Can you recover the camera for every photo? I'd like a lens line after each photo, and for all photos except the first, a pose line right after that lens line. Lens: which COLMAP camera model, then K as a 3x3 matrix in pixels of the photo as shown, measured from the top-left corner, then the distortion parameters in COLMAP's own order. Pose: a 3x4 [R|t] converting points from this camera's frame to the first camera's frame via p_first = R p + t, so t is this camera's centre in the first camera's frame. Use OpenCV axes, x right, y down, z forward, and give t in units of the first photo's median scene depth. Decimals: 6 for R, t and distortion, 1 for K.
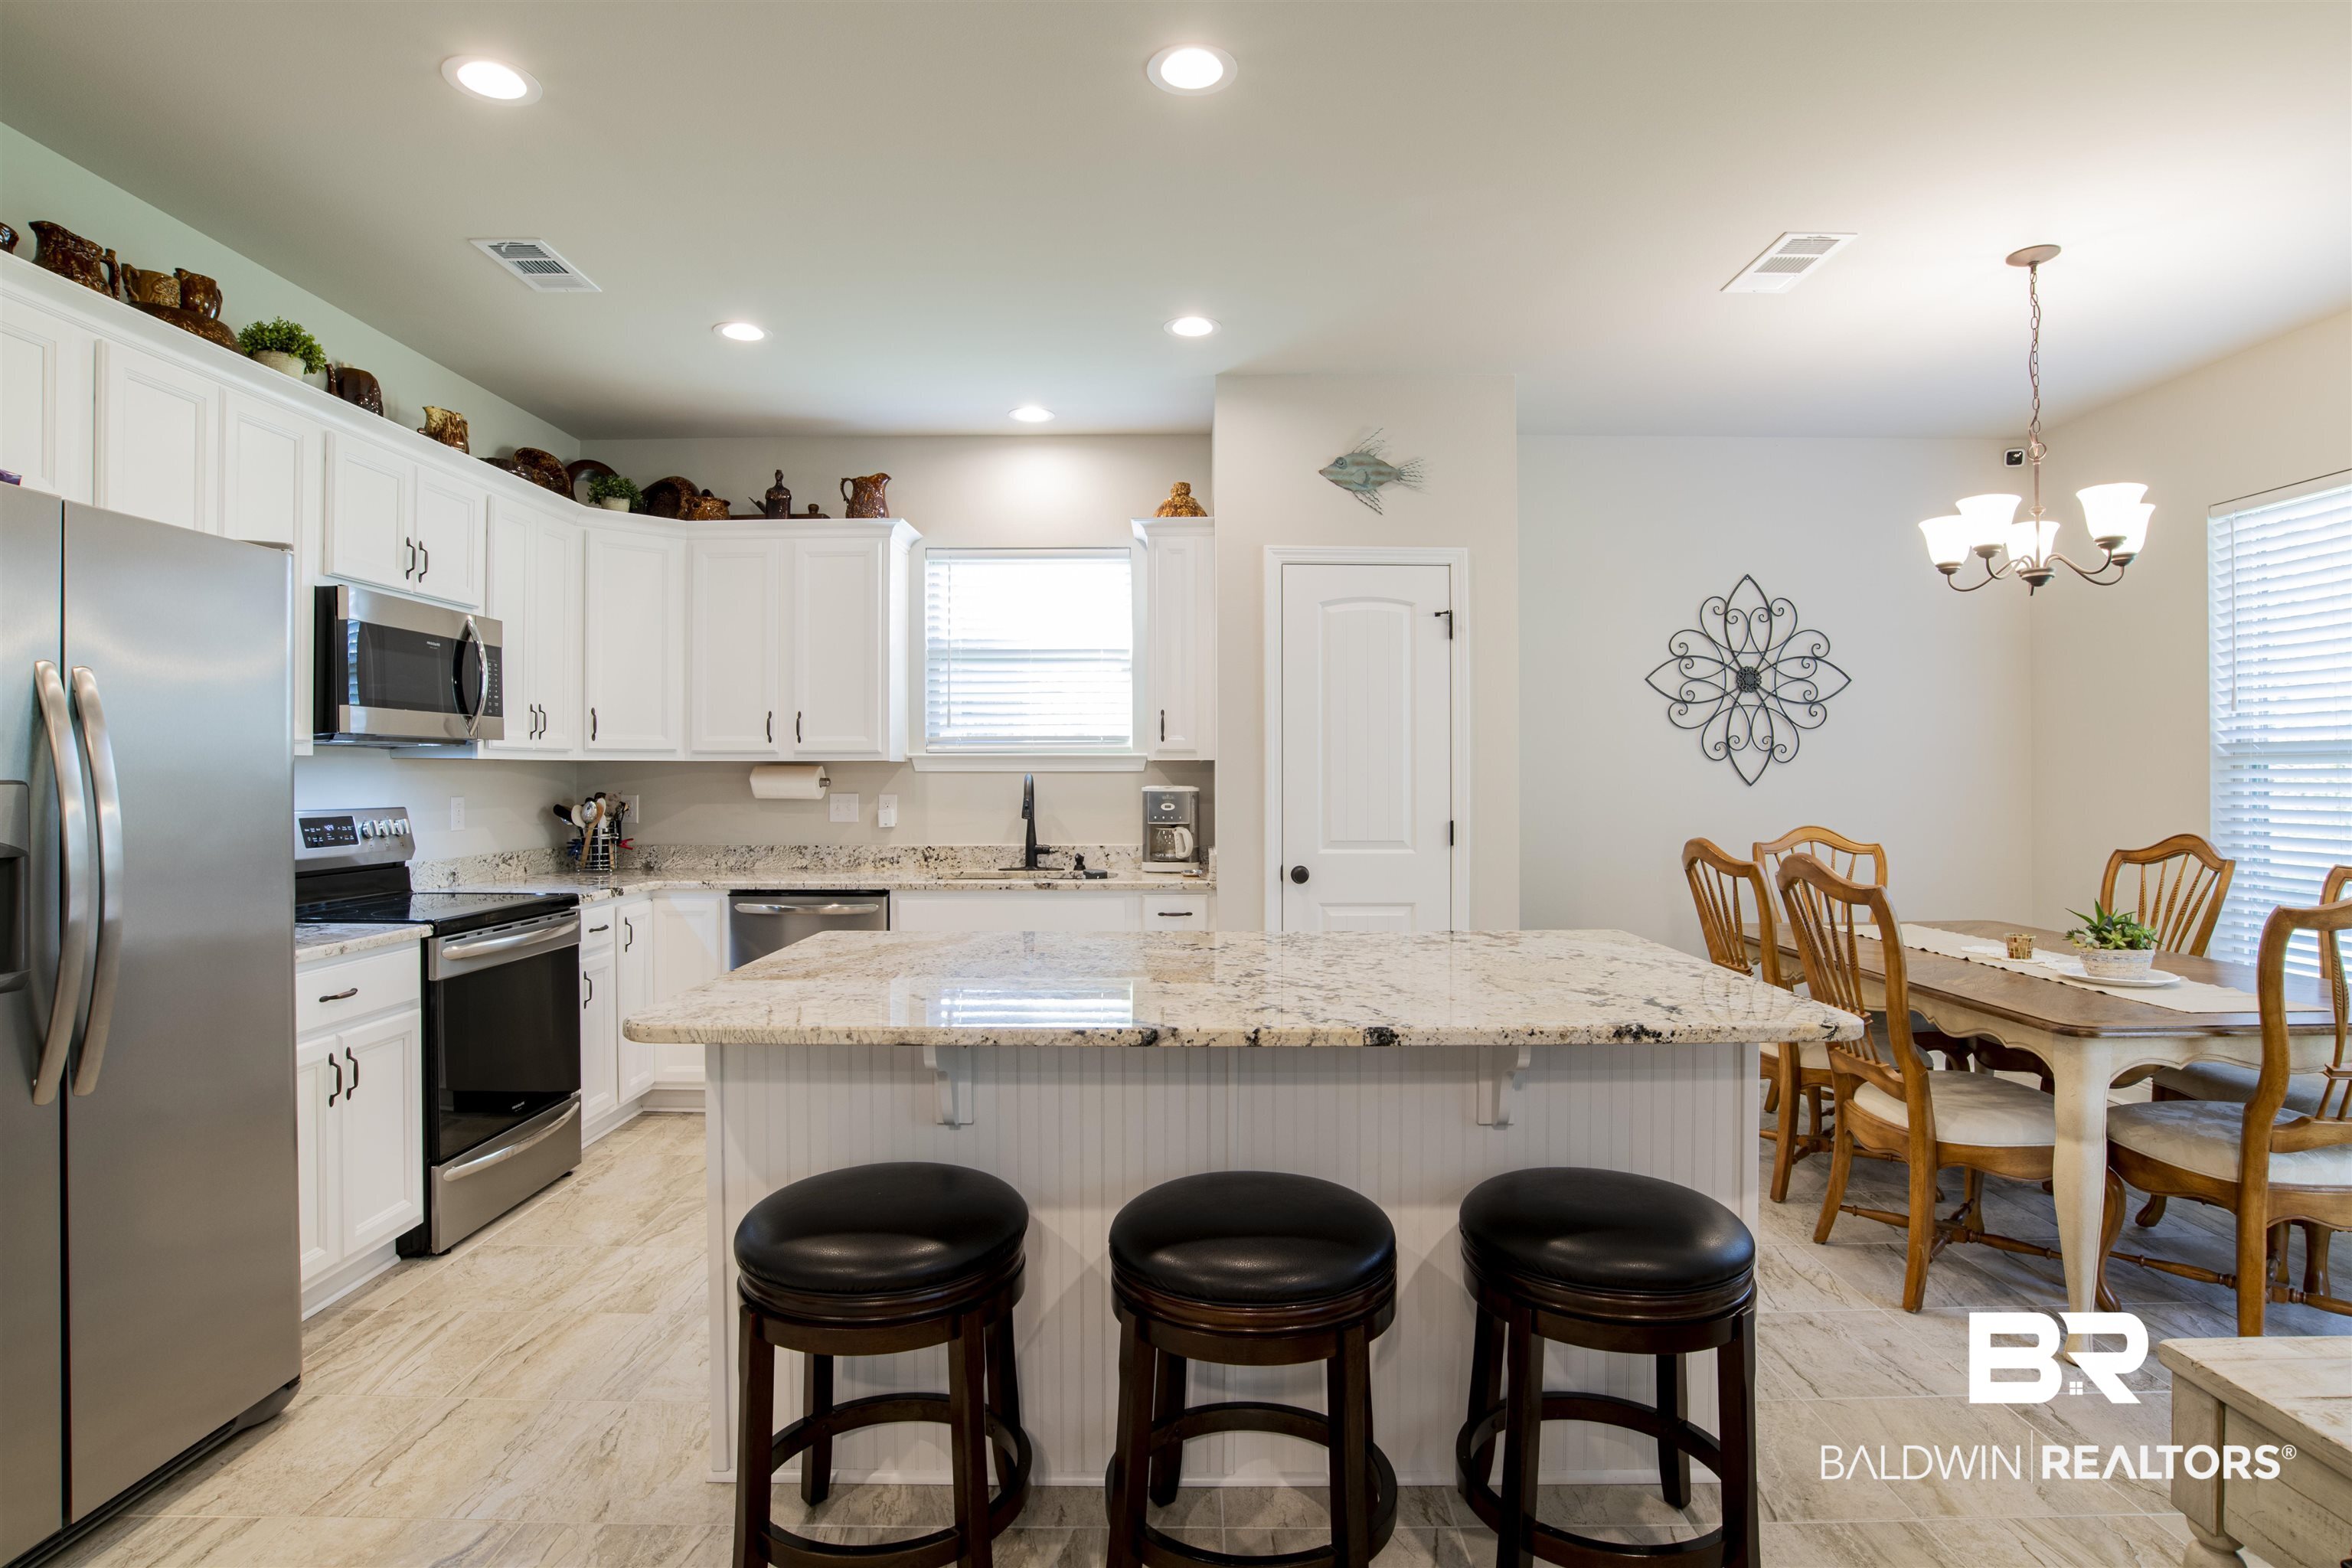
lens RADIAL K [[1169.4, 0, 1177.6], [0, 1169.4, 783.2], [0, 0, 1]] dist [-0.036197, 0.003078]
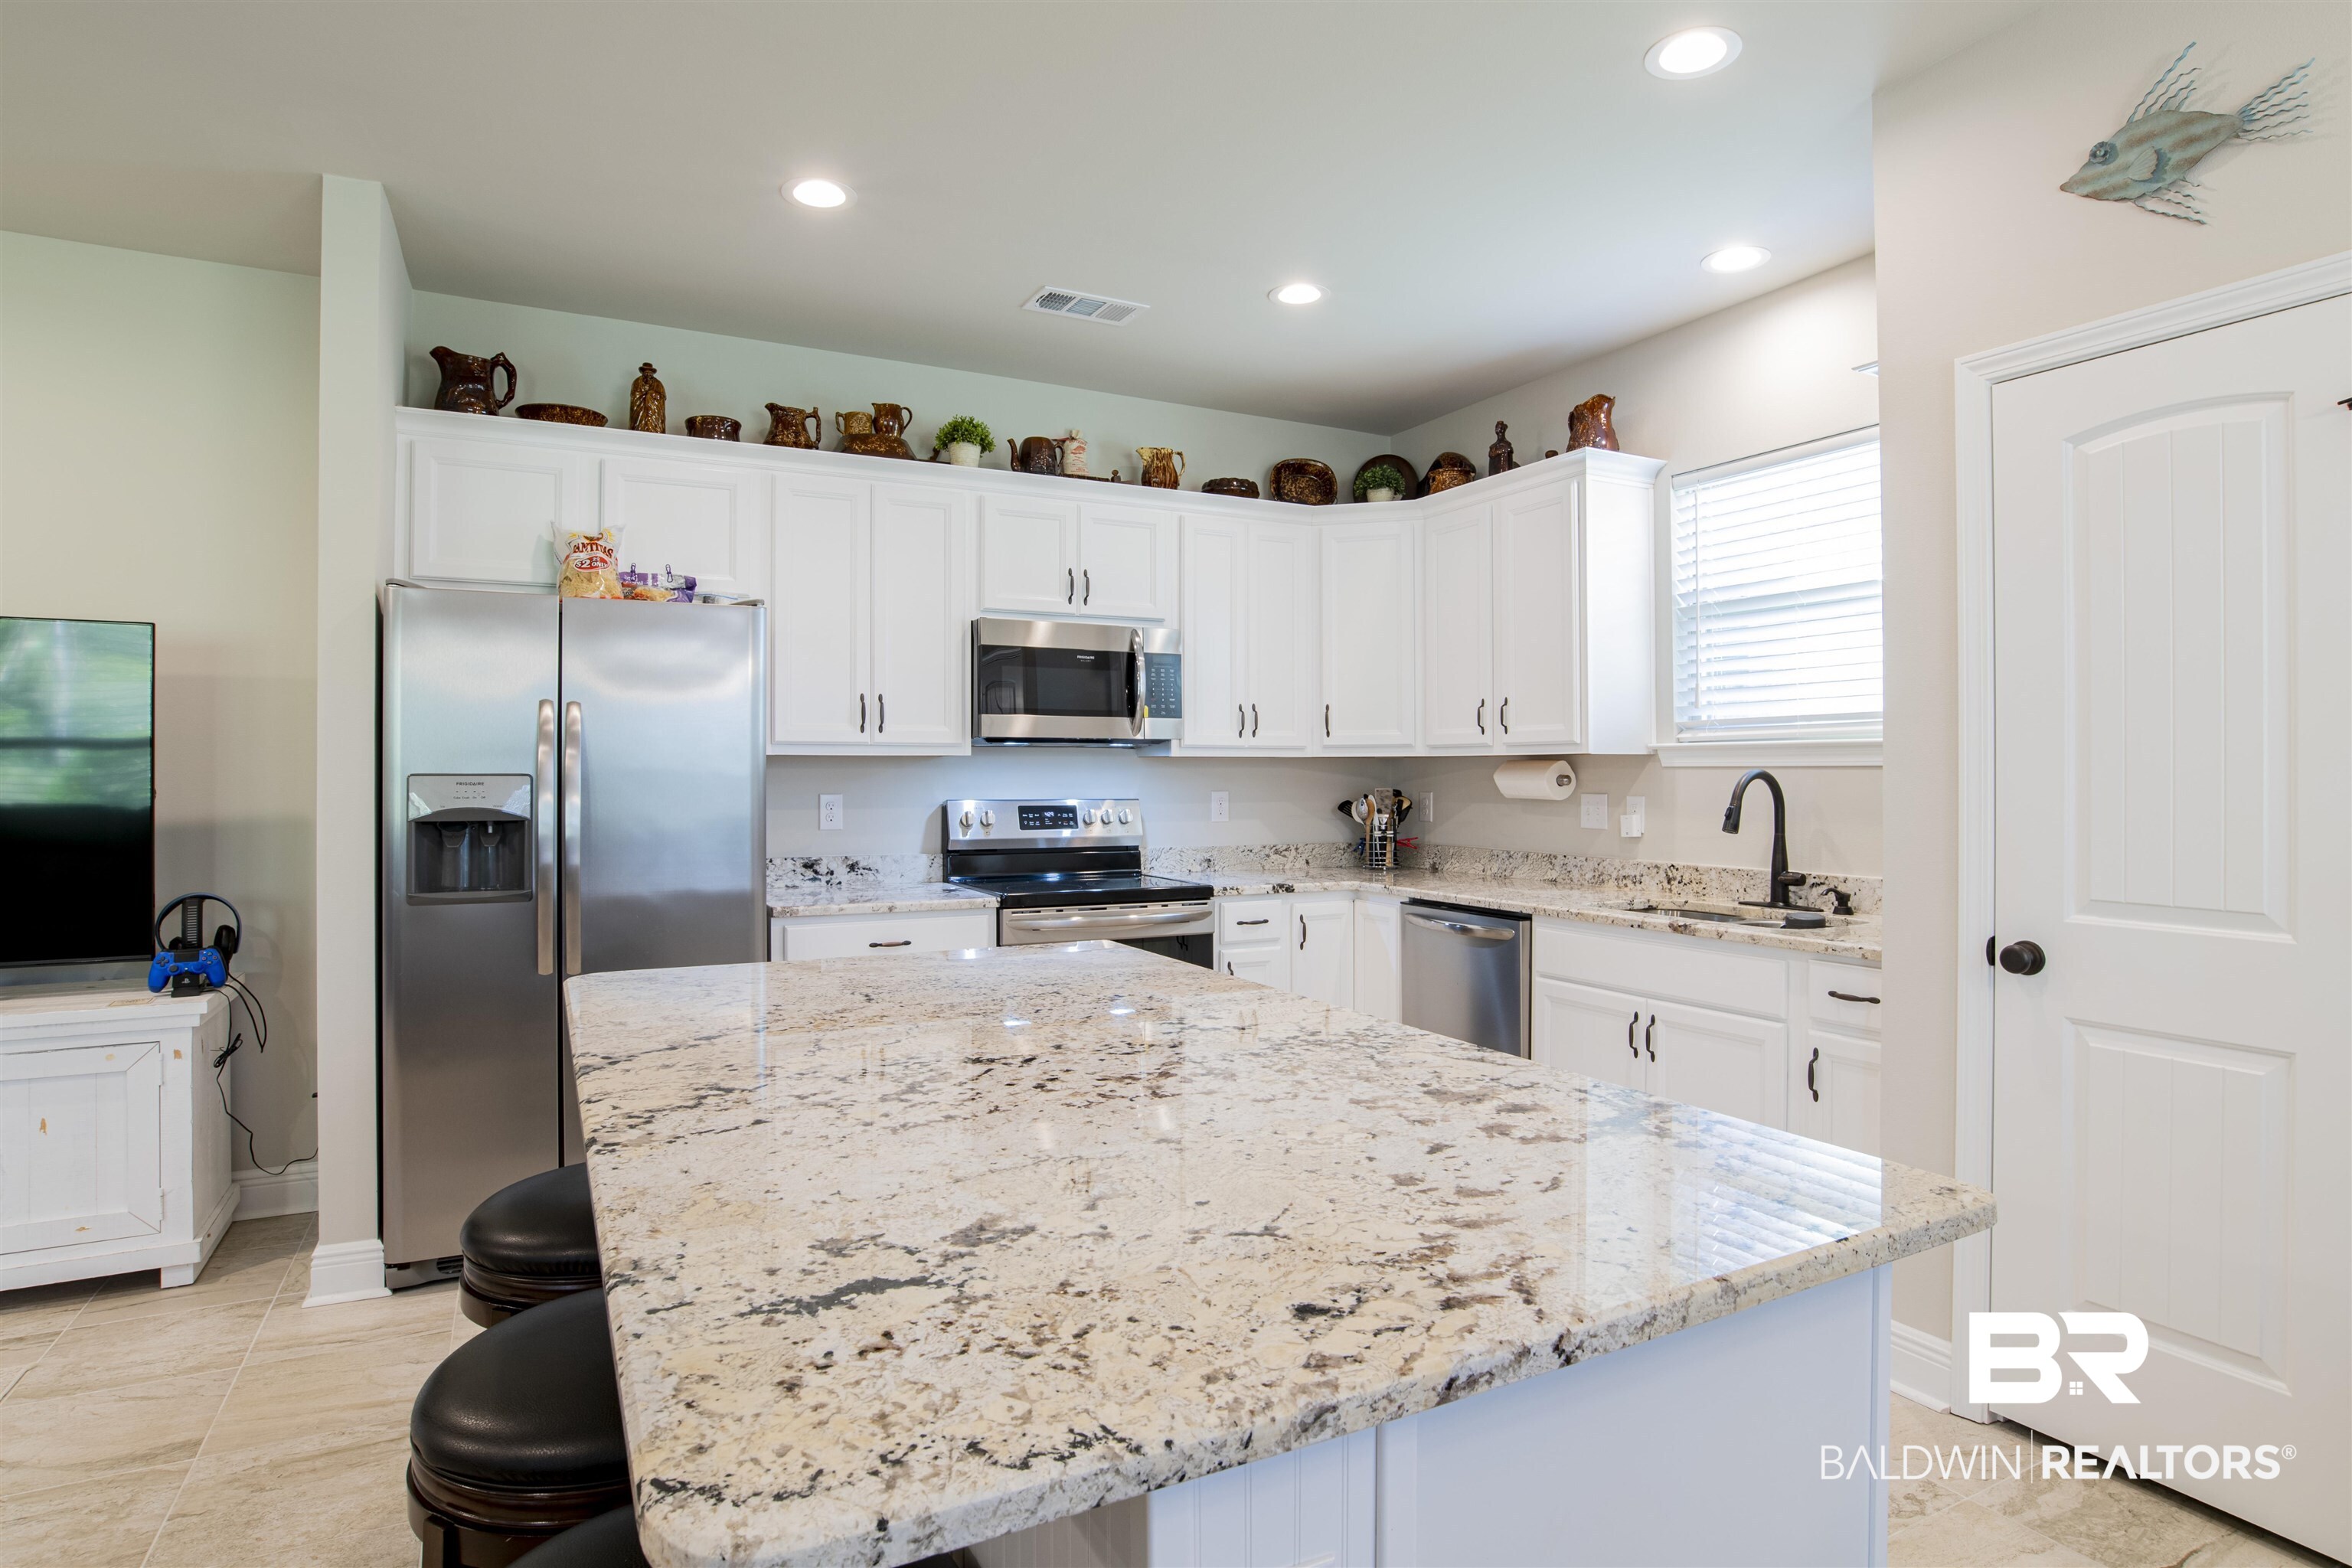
lens RADIAL K [[1242.1, 0, 1185.0], [0, 1242.1, 768.6], [0, 0, 1]] dist [-0.005336, 0.001822]
pose [[0.496629, -0.002998, -0.867958, 0.423856], [-0.005886, 0.999959, -0.006822, -0.001738], [0.867943, 0.008496, 0.496591, 0.404297]]
